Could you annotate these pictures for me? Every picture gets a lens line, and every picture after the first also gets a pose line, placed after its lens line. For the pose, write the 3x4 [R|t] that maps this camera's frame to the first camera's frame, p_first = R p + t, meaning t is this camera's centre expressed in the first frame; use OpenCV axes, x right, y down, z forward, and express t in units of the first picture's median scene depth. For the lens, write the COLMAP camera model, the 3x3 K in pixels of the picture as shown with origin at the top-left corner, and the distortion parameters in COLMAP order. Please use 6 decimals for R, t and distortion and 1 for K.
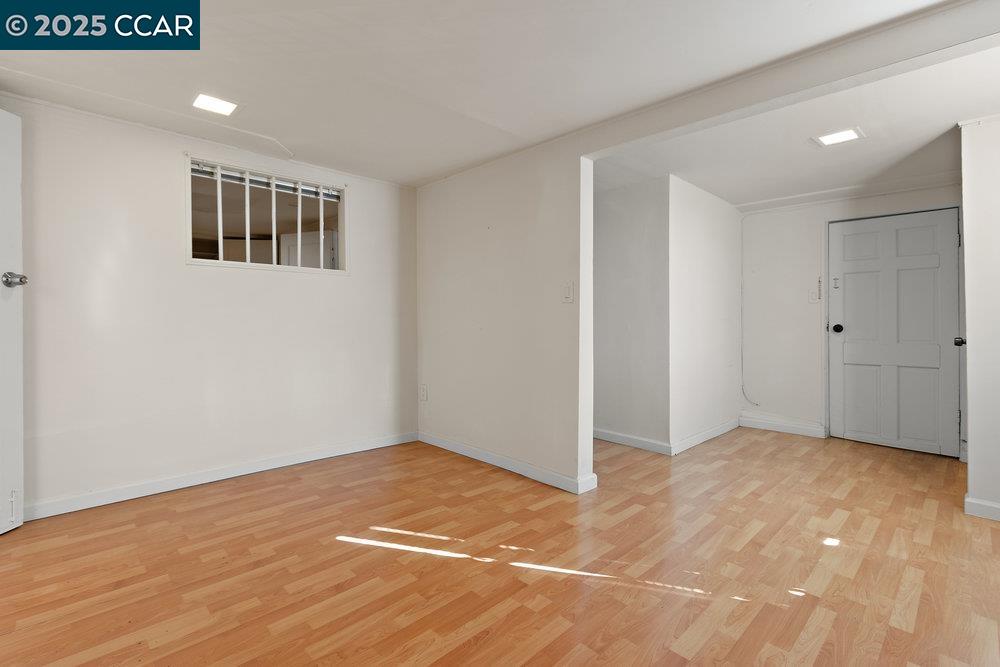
lens RADIAL K [[467.8, 0, 498.9], [0, 467.8, 321.7], [0, 0, 1]] dist [0.002347, 0.000095]
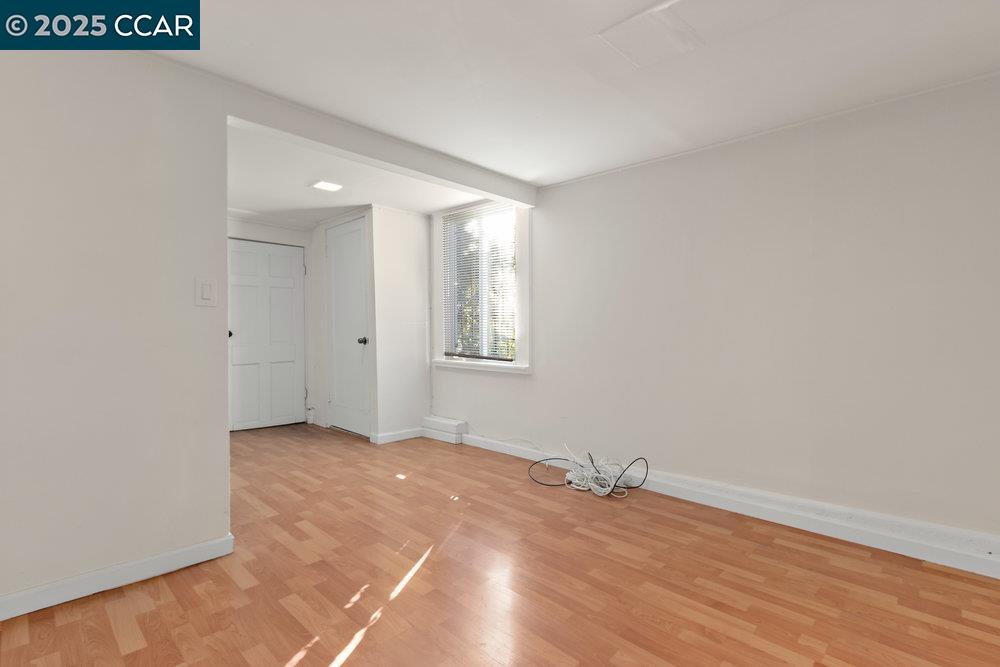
lens RADIAL K [[467.8, 0, 498.9], [0, 467.8, 321.7], [0, 0, 1]] dist [0.002347, 0.000095]
pose [[-0.019864, 0.004632, 0.999792, -0.724840], [0.004326, 0.999980, -0.004547, -0.014505], [-0.999793, 0.004235, -0.019884, 0.656618]]
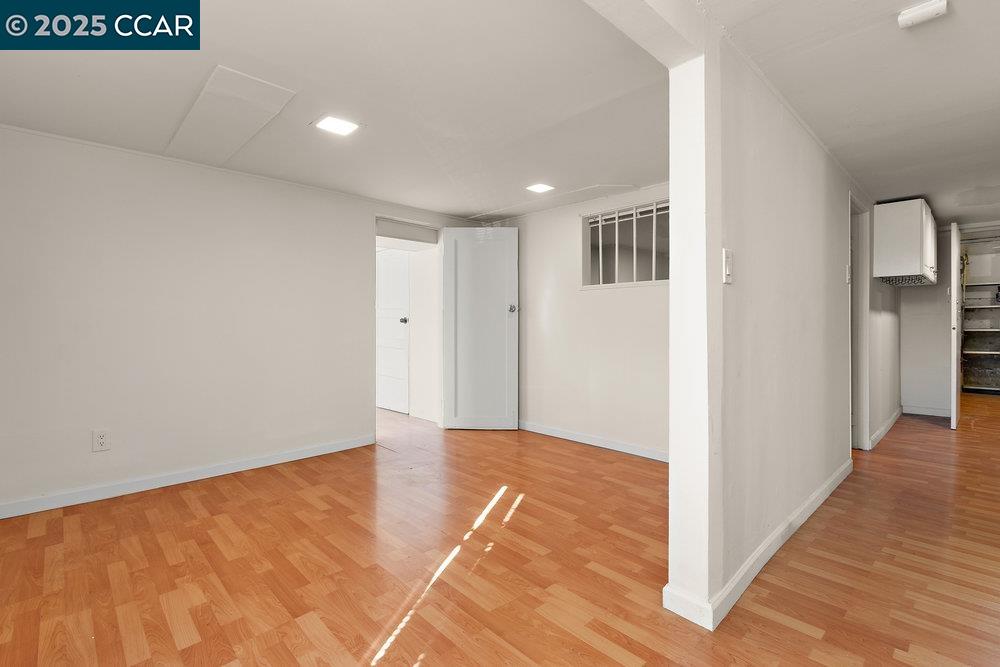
lens RADIAL K [[467.8, 0, 498.9], [0, 467.8, 321.7], [0, 0, 1]] dist [0.002347, 0.000095]
pose [[-0.022071, -0.007219, -0.999730, 0.935882], [-0.005811, 0.999958, -0.007093, -0.013112], [0.999740, 0.005653, -0.022112, 0.909273]]
